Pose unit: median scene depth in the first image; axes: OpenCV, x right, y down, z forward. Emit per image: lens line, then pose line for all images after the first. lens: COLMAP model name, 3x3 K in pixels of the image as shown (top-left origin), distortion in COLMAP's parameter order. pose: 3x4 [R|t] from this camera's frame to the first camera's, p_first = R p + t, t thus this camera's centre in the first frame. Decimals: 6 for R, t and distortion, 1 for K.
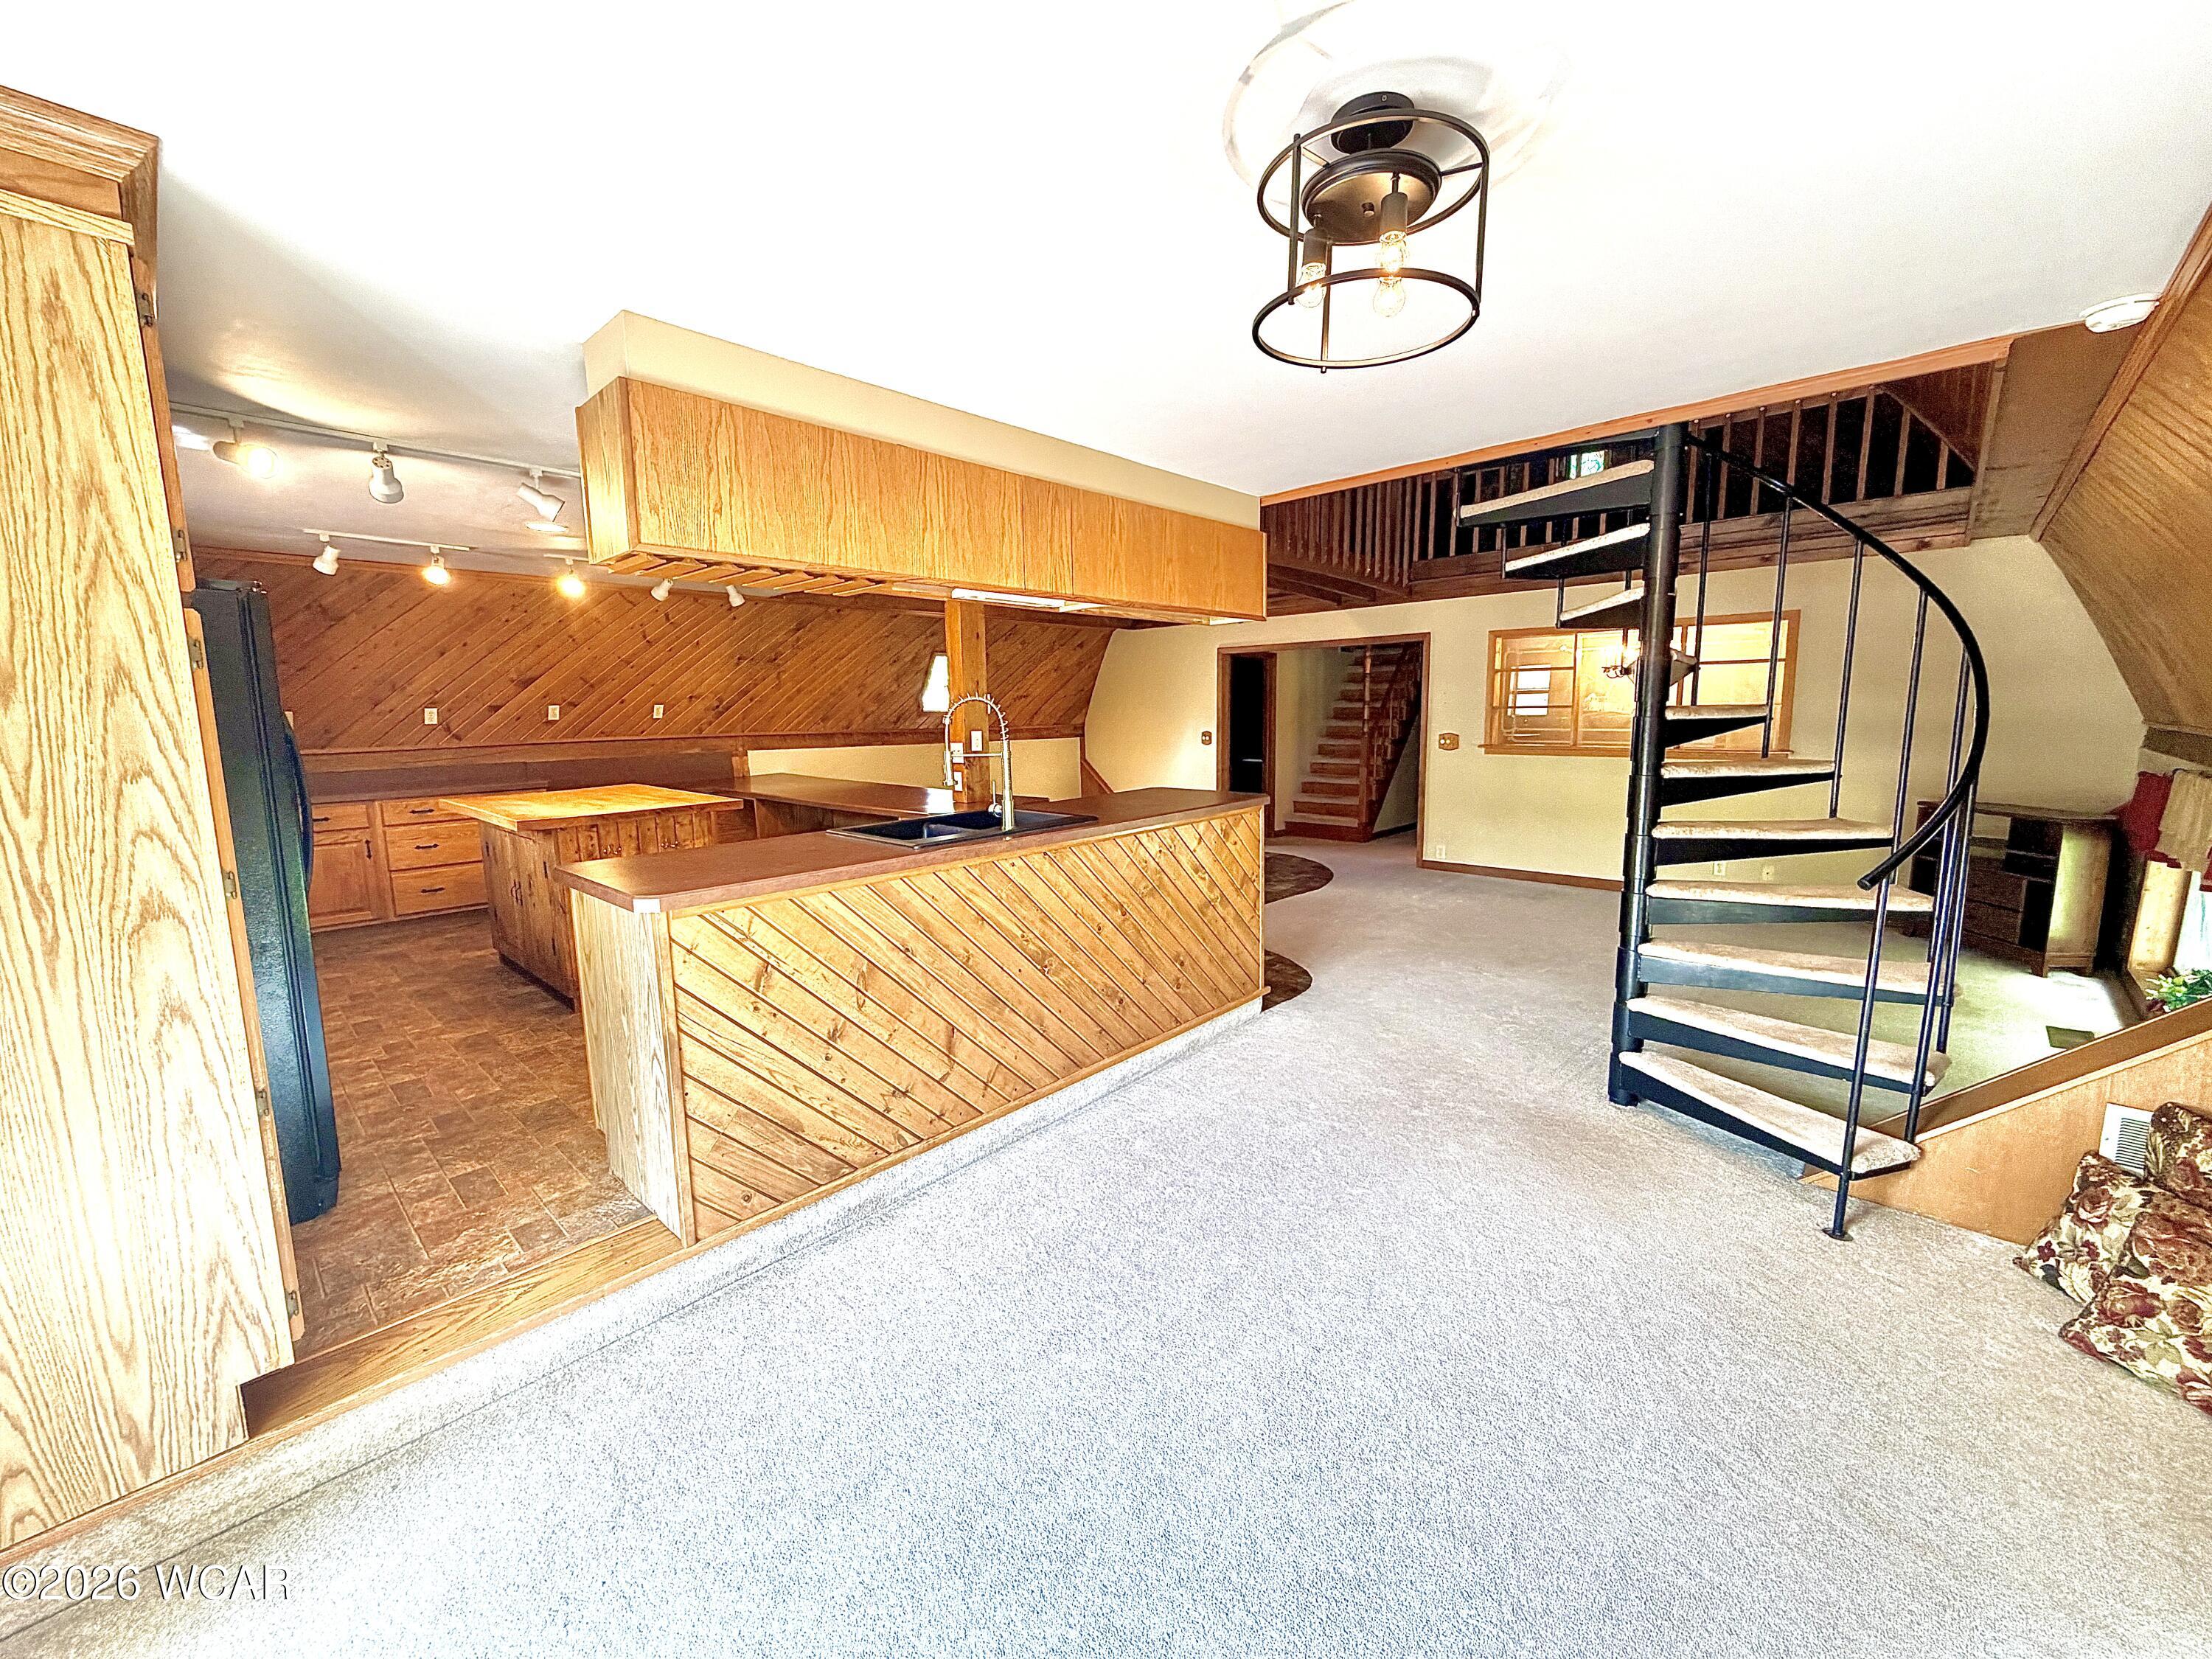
lens RADIAL K [[881.6, 0, 1097.9], [0, 881.6, 833.0], [0, 0, 1]] dist [0.002601, -0.000311]
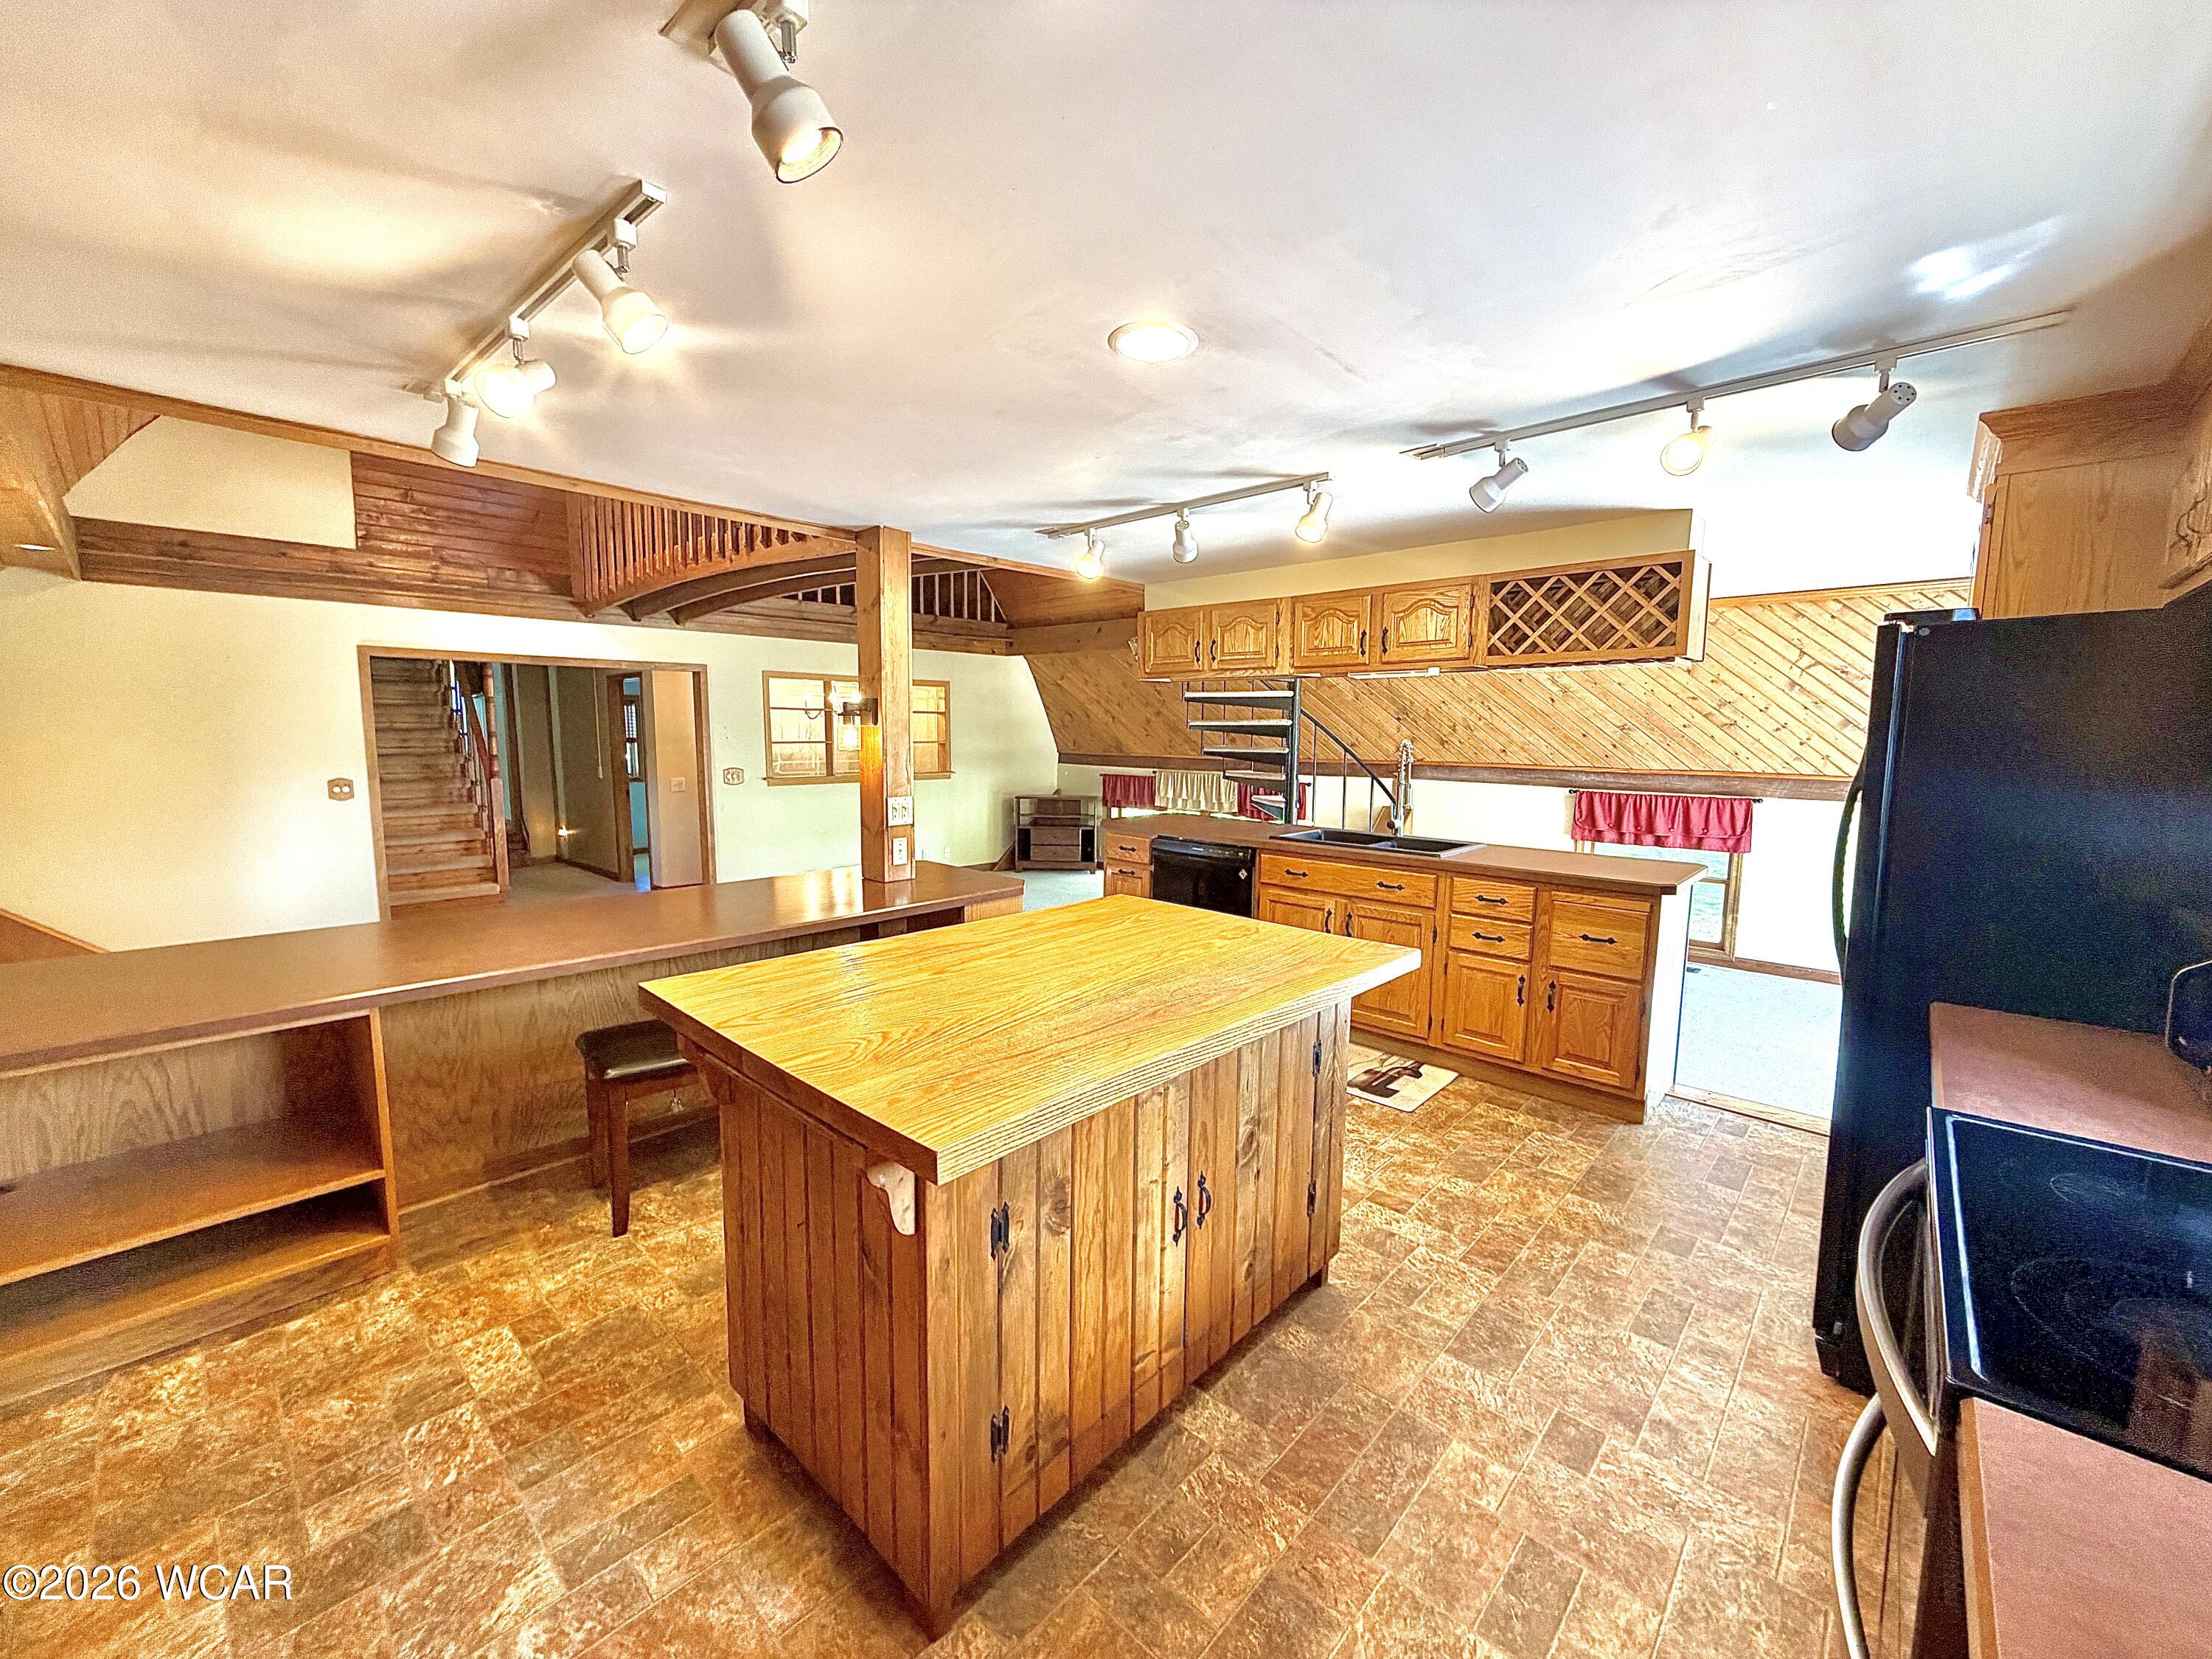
lens RADIAL K [[881.6, 0, 1097.9], [0, 881.6, 833.0], [0, 0, 1]] dist [0.002601, -0.000311]
pose [[-0.005154, -0.103686, 0.994597, -0.890470], [0.131348, 0.985923, 0.103462, -0.130631], [-0.991323, 0.131171, 0.008537, 0.865643]]
